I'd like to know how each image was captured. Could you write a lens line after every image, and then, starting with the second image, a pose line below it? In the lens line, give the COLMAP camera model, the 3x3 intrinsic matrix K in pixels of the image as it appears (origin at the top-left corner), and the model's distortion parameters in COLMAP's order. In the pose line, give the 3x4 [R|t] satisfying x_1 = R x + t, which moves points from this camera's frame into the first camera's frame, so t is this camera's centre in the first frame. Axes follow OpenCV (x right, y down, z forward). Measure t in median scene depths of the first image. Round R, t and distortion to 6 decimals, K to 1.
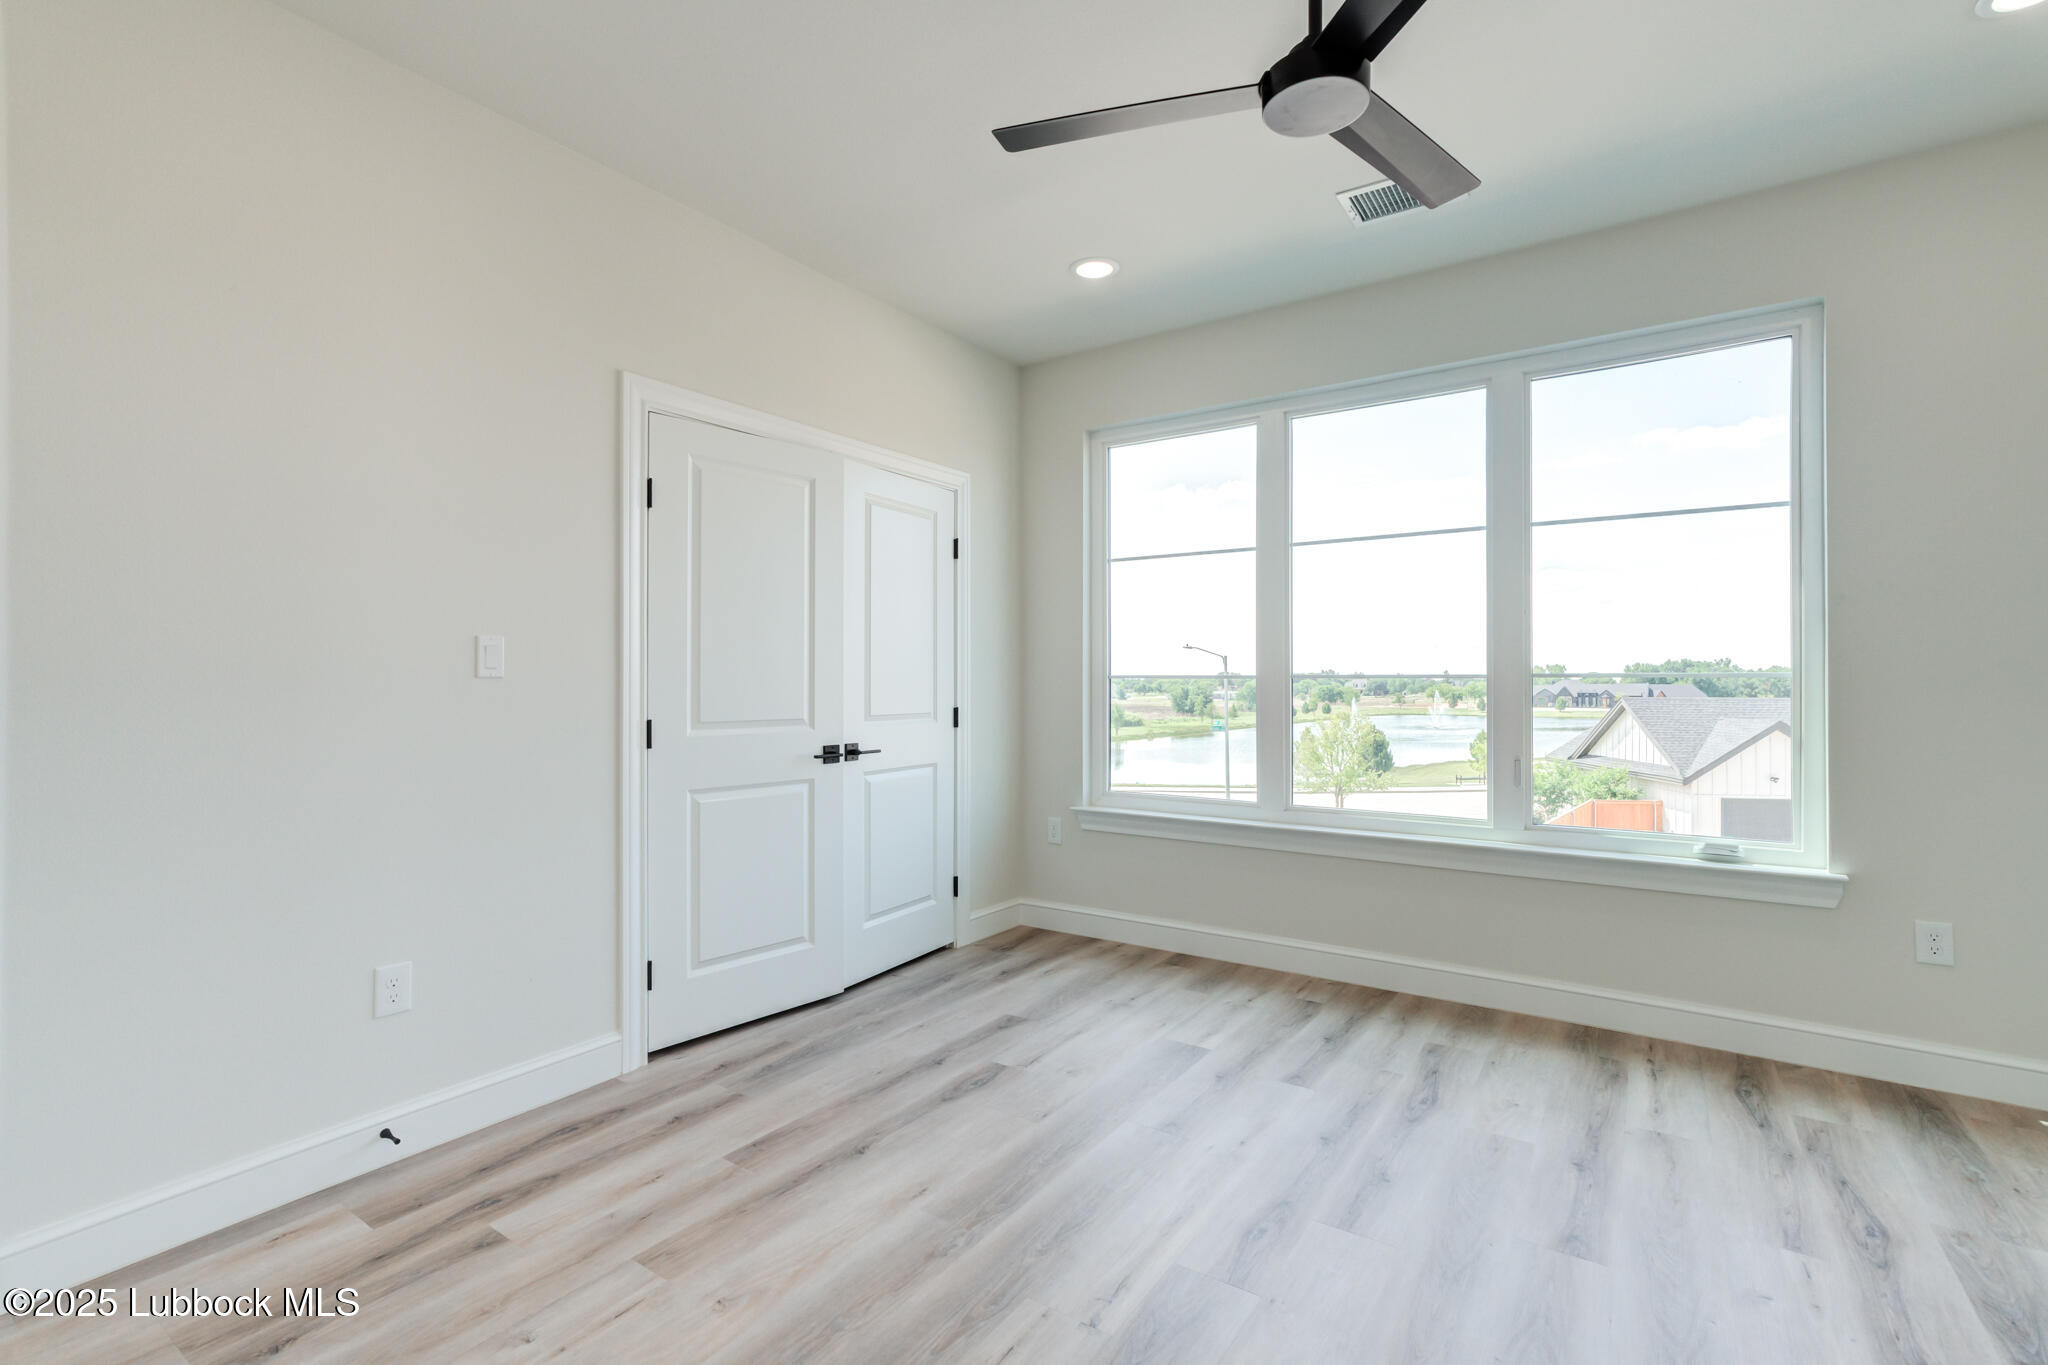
lens RADIAL K [[832.5, 0, 1047.0], [0, 832.5, 670.2], [0, 0, 1]] dist [0.000197, 0.000192]
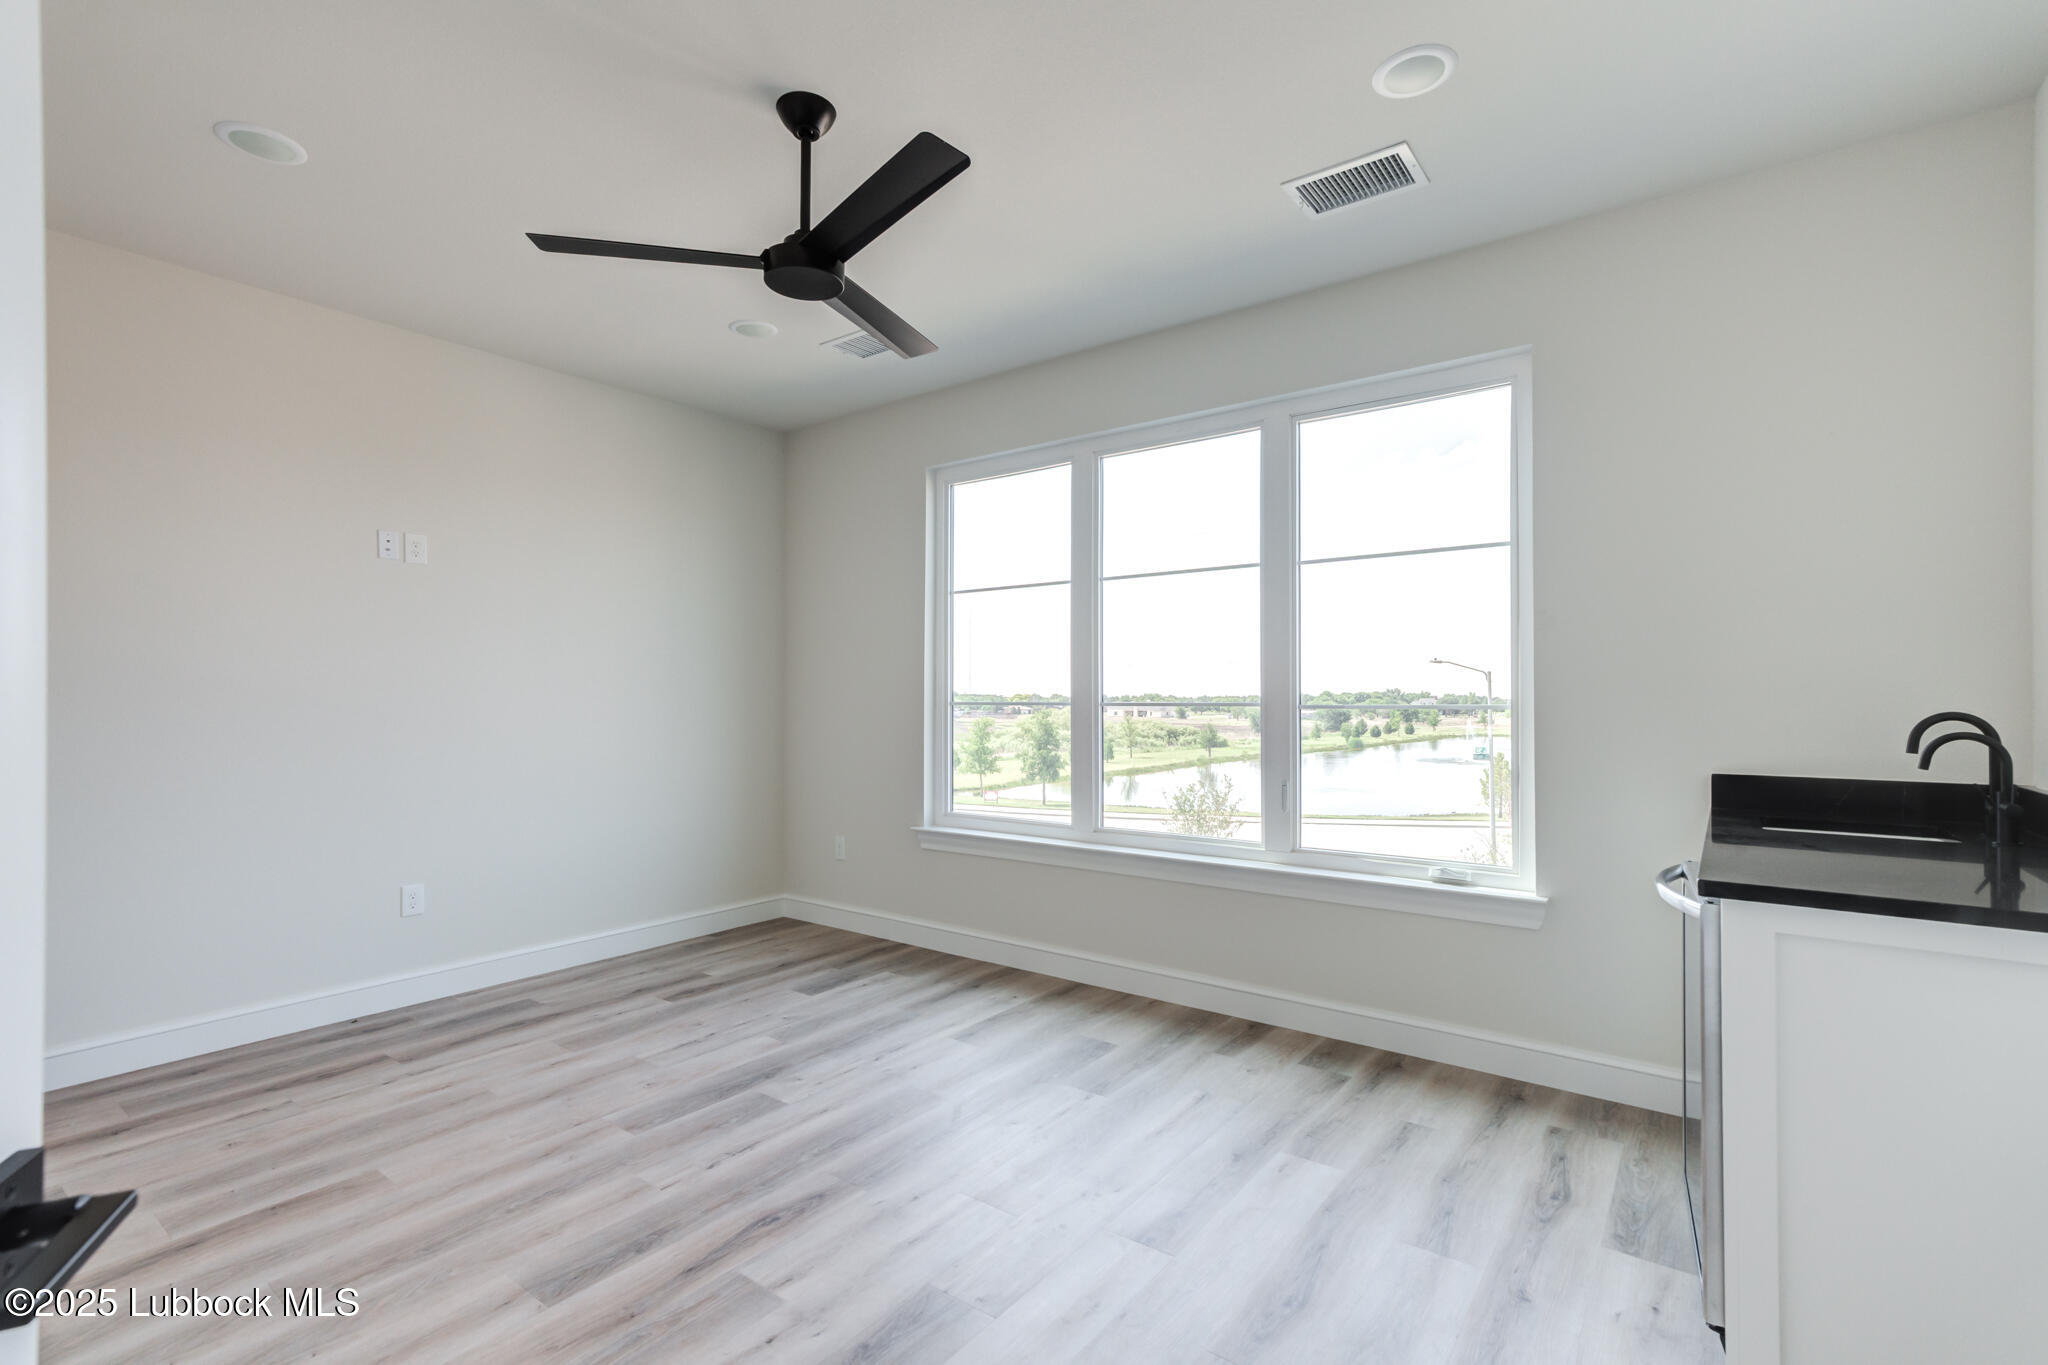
lens RADIAL K [[924.7, 0, 1024.0], [0, 924.7, 682.5], [0, 0, 1]] dist [0.001092, 0.000737]
pose [[0.995633, 0.005568, -0.093193, 0.392575], [-0.006779, 0.999897, -0.012677, -0.005560], [0.093113, 0.013254, 0.995567, -0.214416]]
